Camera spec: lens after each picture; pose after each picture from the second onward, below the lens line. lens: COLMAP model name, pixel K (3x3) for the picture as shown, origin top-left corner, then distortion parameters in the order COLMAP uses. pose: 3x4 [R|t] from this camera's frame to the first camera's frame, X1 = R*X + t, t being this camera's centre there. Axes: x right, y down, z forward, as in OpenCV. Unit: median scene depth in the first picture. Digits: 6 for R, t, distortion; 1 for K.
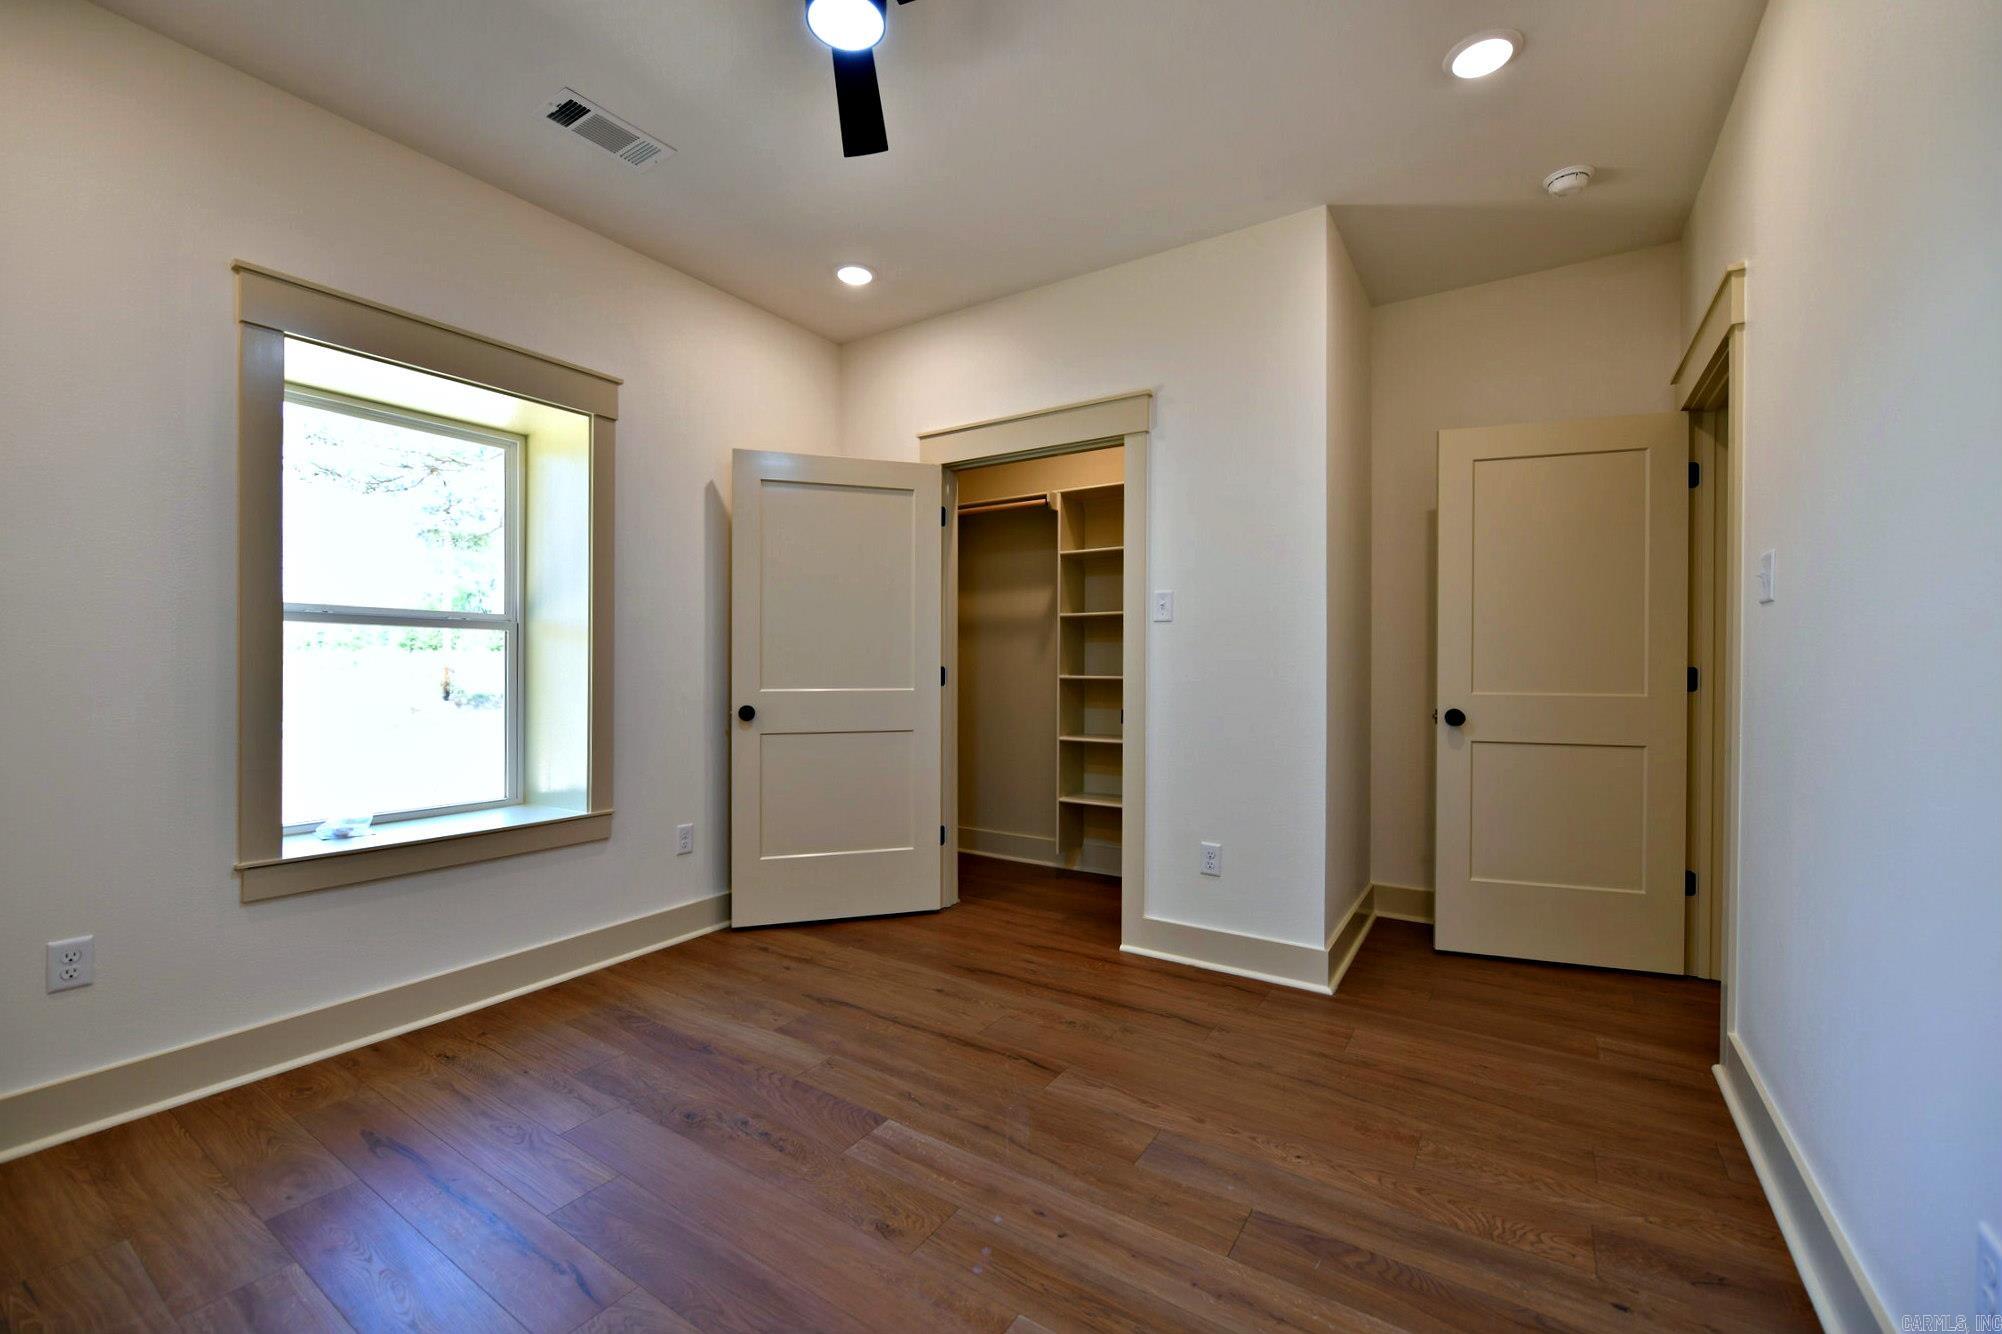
lens RADIAL K [[811.1, 0, 1001.0], [0, 811.1, 667.0], [0, 0, 1]] dist [-0.005608, -0.000109]
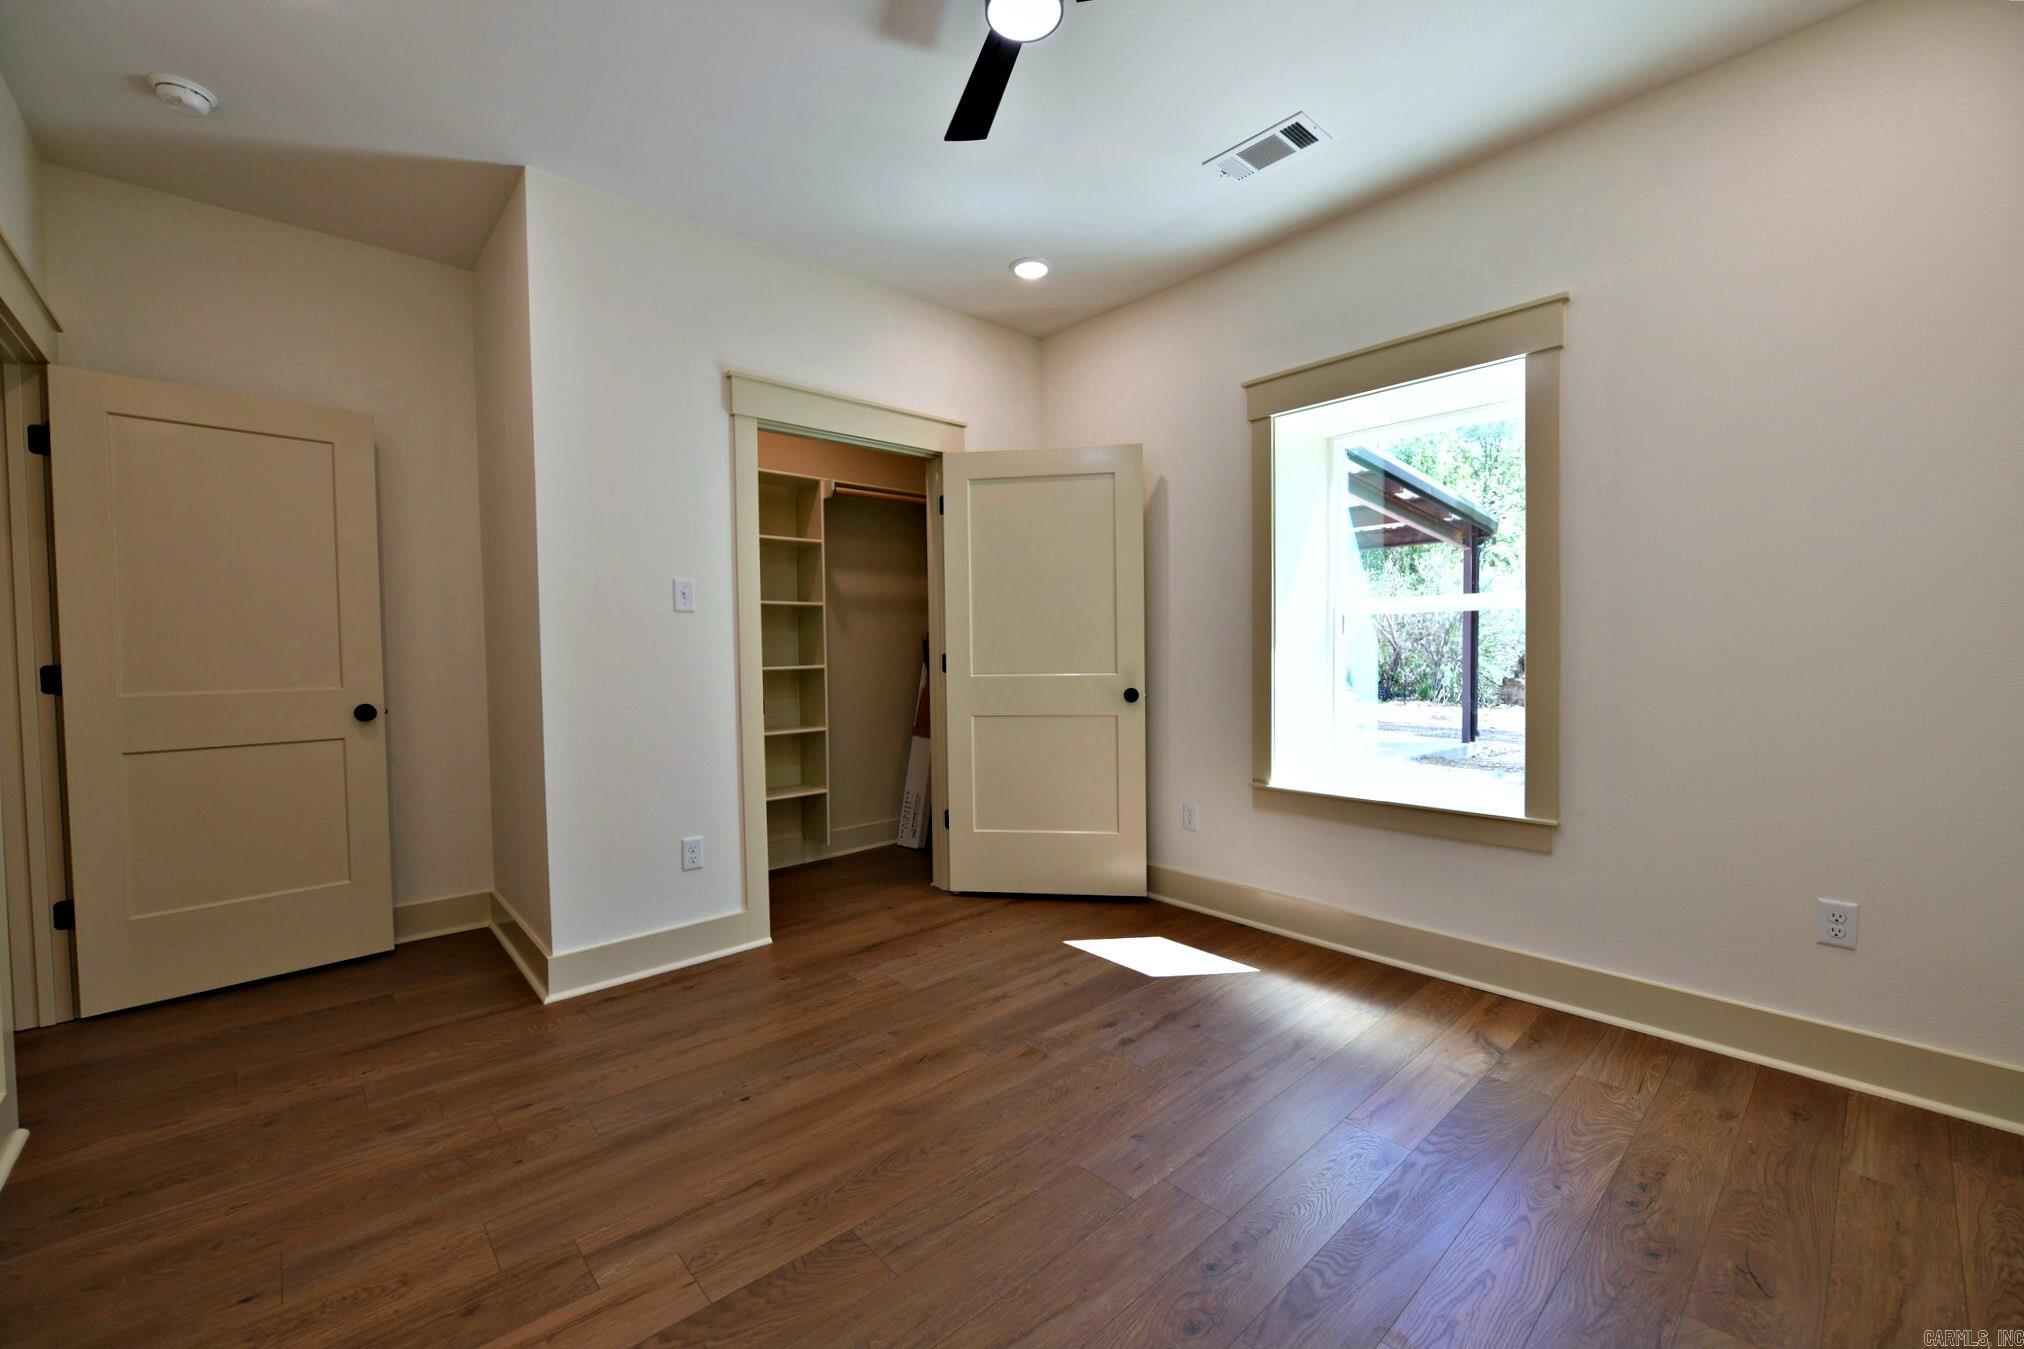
lens RADIAL K [[820.1, 0, 1012.0], [0, 820.1, 674.5], [0, 0, 1]] dist [-0.005608, -0.000109]
pose [[-0.236257, 0.027224, -0.971309, 0.468798], [0.012974, 0.999607, 0.024861, -0.000829], [0.971604, -0.006728, -0.236517, 0.675925]]
